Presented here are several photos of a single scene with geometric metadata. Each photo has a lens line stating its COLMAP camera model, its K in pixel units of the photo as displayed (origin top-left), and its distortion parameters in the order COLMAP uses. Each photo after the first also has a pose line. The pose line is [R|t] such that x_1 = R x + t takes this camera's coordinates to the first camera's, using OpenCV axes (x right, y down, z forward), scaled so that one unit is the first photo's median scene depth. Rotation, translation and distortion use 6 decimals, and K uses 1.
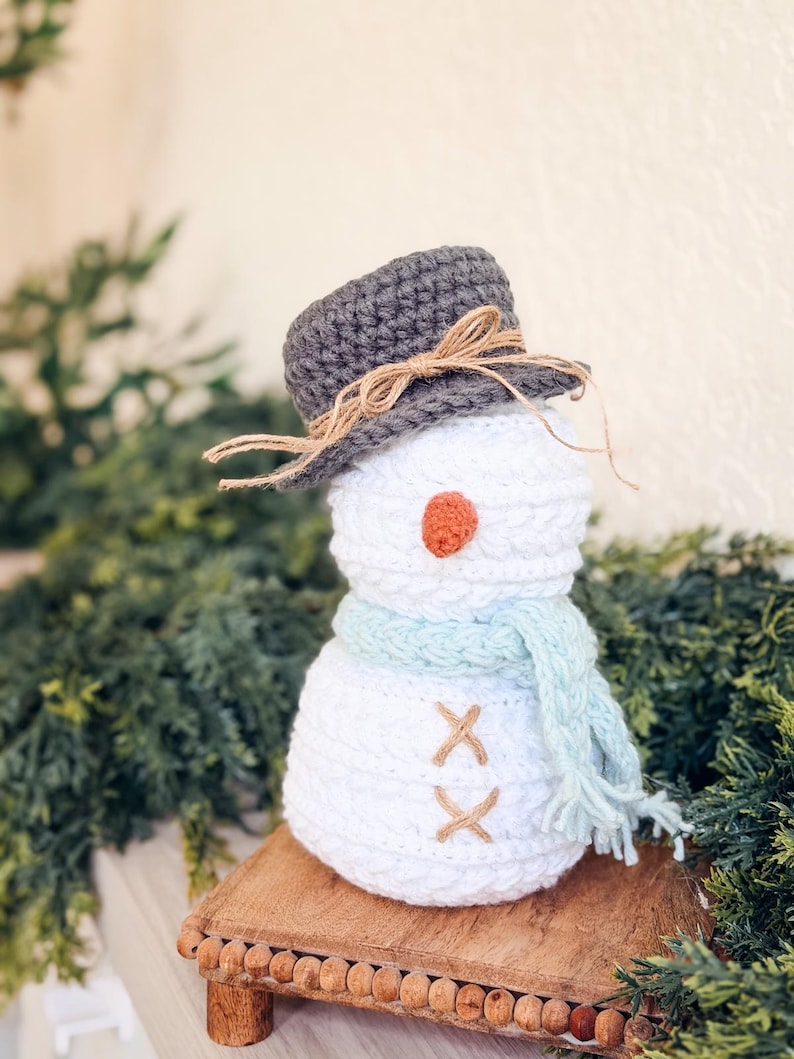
lens RADIAL K [[1560.8, 0, 420.9], [0, 1560.8, 528.5], [0, 0, 1]] dist [0.106868, -0.053782]
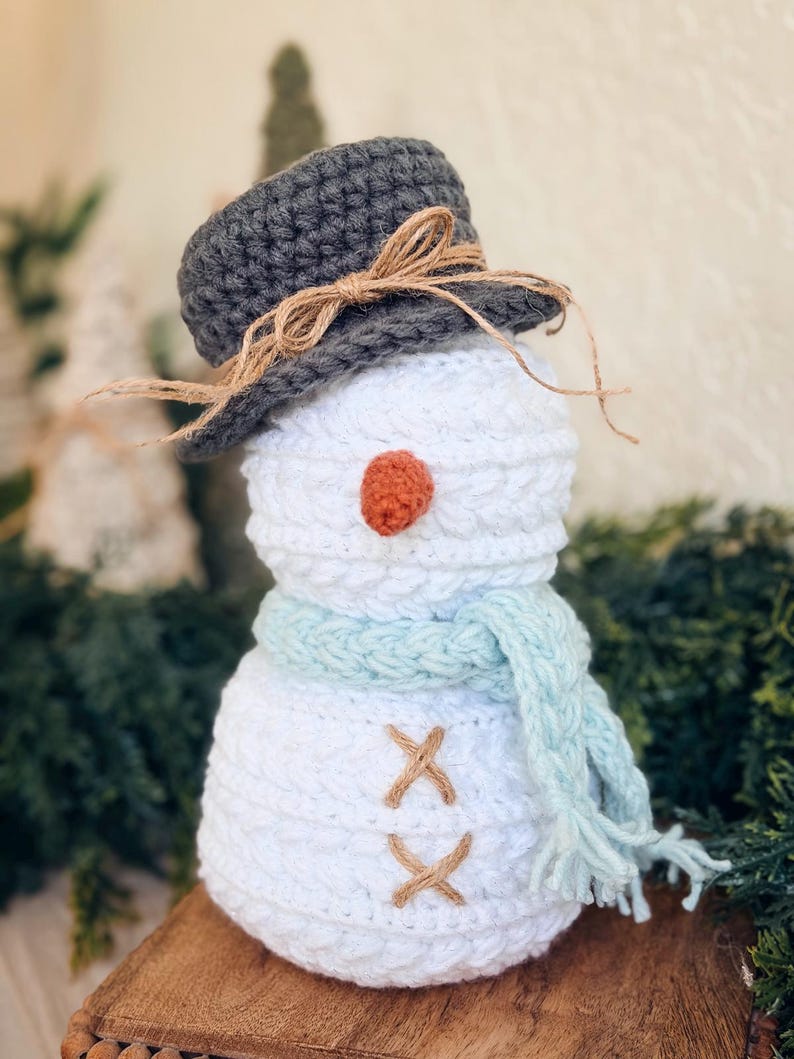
lens RADIAL K [[1560.8, 0, 420.9], [0, 1560.8, 528.5], [0, 0, 1]] dist [0.106868, -0.053782]
pose [[0.999137, -0.031335, 0.027276, 0.008474], [0.031431, 0.999501, -0.003094, 0.016951], [-0.027165, 0.003948, 0.999623, 0.226380]]
